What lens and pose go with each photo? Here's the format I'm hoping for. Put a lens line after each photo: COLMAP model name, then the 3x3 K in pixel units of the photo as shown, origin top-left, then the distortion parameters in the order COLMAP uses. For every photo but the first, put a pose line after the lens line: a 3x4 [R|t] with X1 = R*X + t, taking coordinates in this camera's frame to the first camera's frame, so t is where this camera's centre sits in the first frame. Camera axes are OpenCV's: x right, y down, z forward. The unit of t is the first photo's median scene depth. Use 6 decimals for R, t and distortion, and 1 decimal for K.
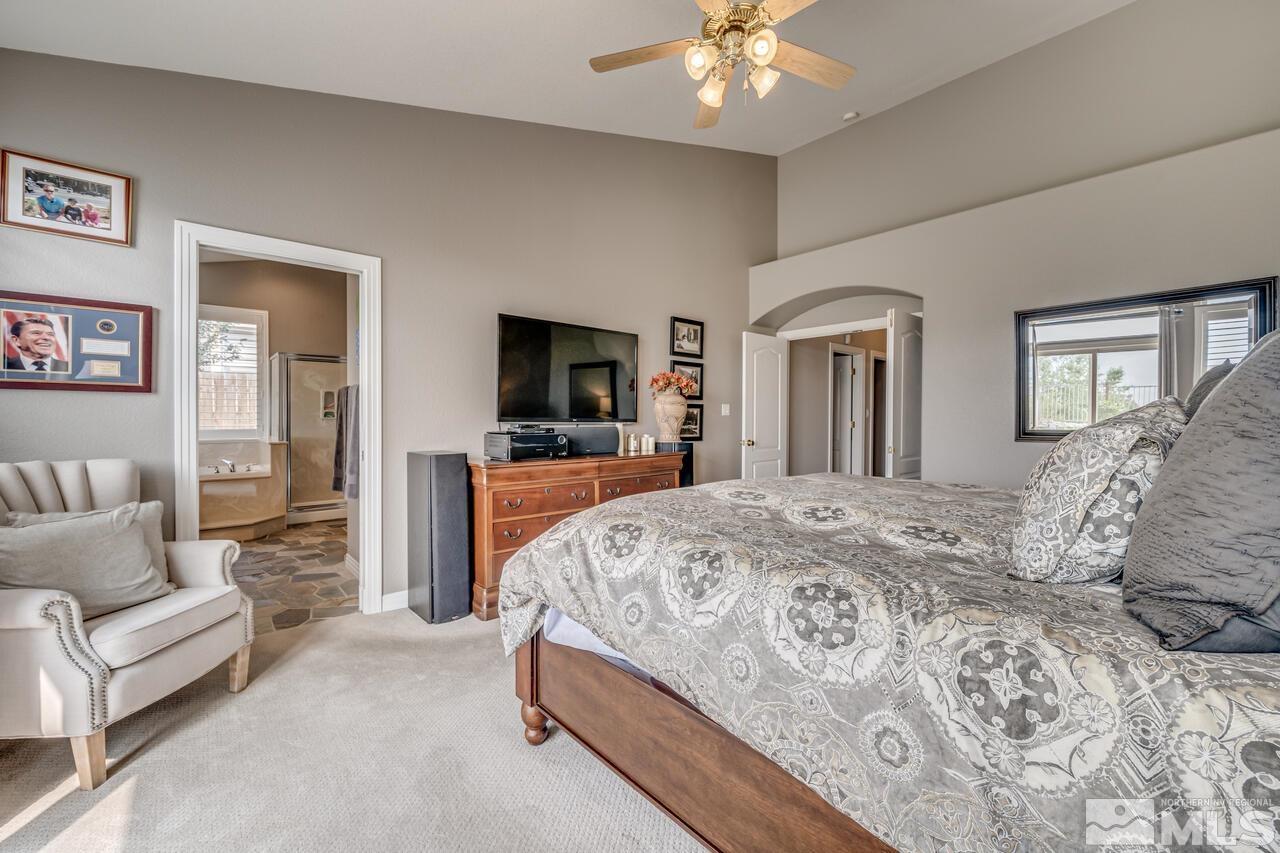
lens RADIAL K [[524.0, 0, 635.5], [0, 524.0, 417.6], [0, 0, 1]] dist [-0.003269, 0.000303]
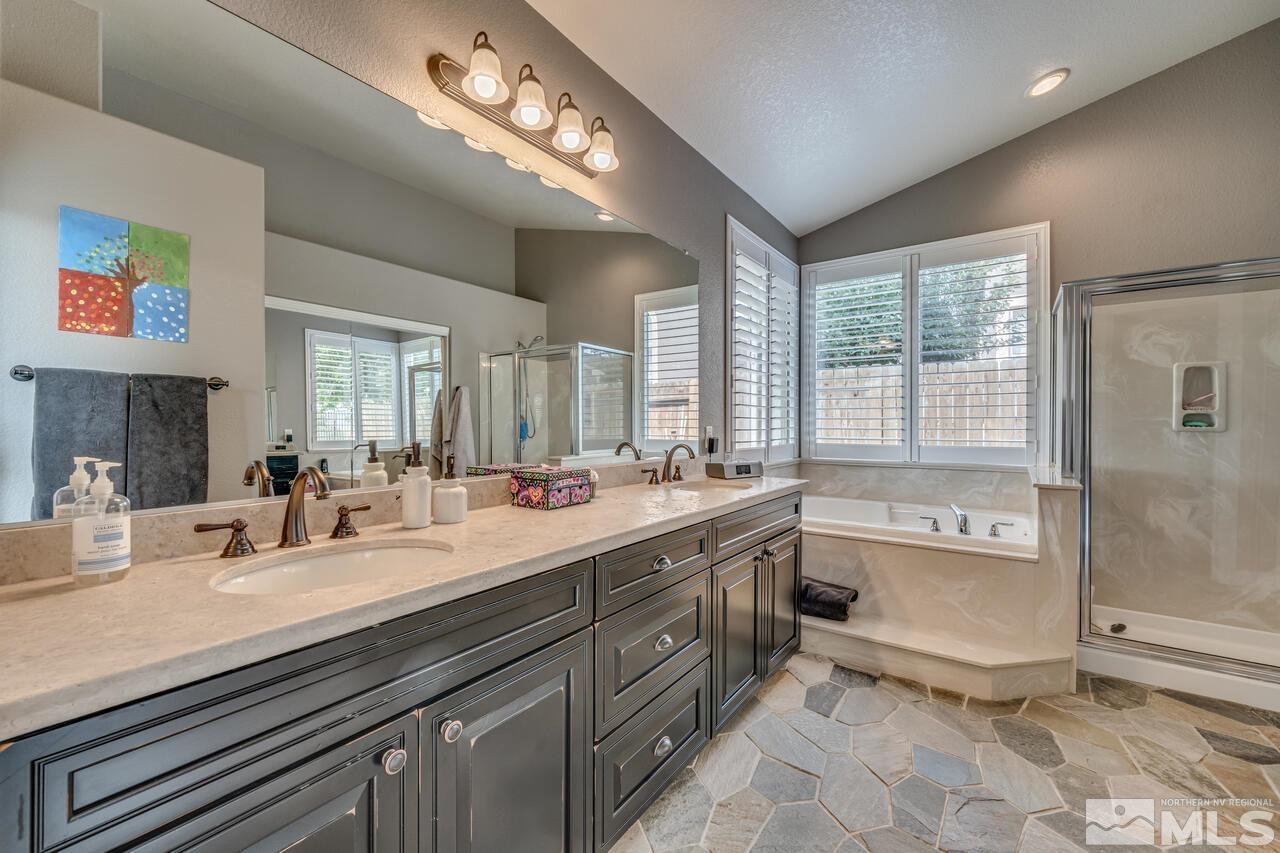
lens RADIAL K [[524.0, 0, 635.8], [0, 524.0, 423.4], [0, 0, 1]] dist [-0.003269, 0.000303]
pose [[0.241372, 0.003586, -0.970426, -0.302605], [-0.006887, 0.999974, 0.001983, -0.001694], [0.970408, 0.006205, 0.241390, 0.484764]]
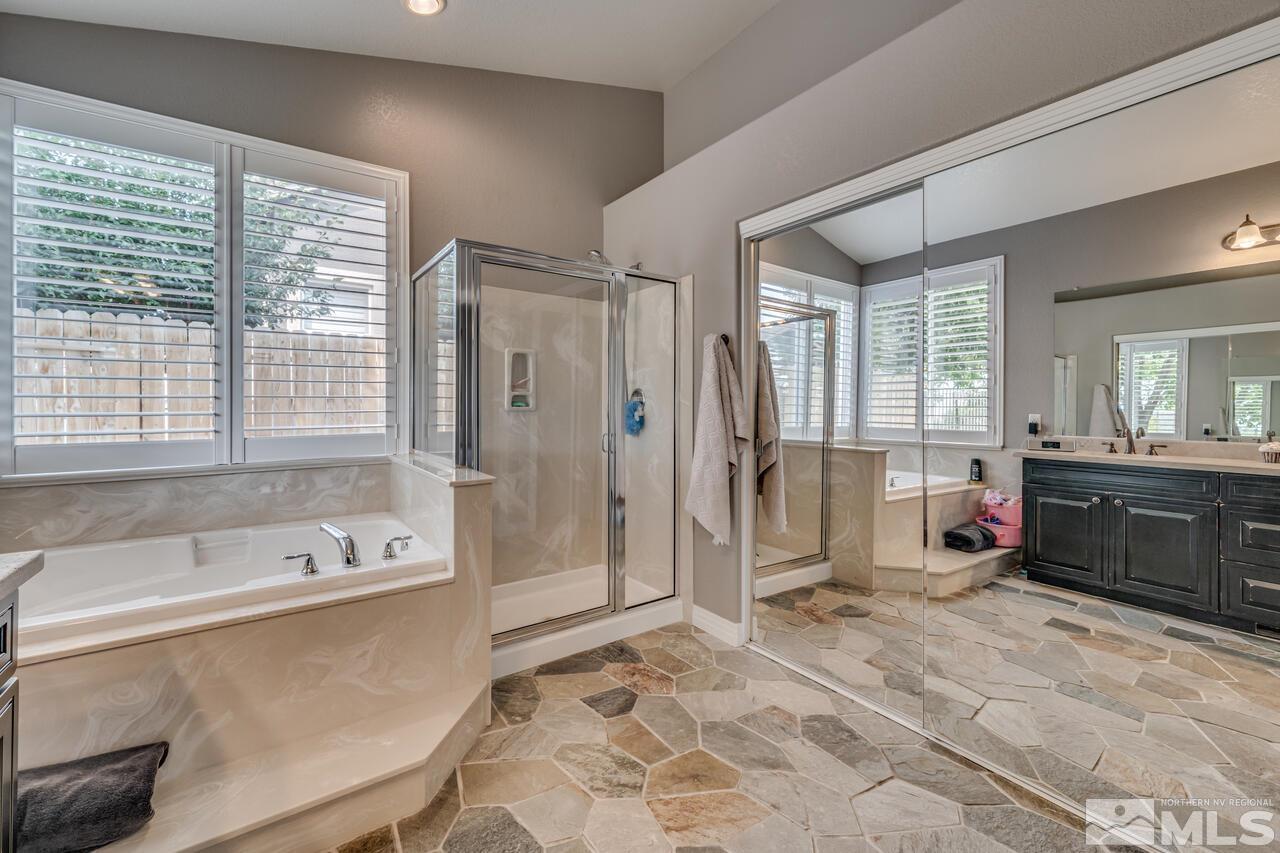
lens RADIAL K [[524.0, 0, 634.3], [0, 524.0, 403.9], [0, 0, 1]] dist [-0.003269, 0.000303]
pose [[0.996252, -0.000412, -0.086494, -0.472953], [0.000020, 0.999990, -0.004540, -0.001753], [0.086495, 0.004521, 0.996242, 0.572372]]
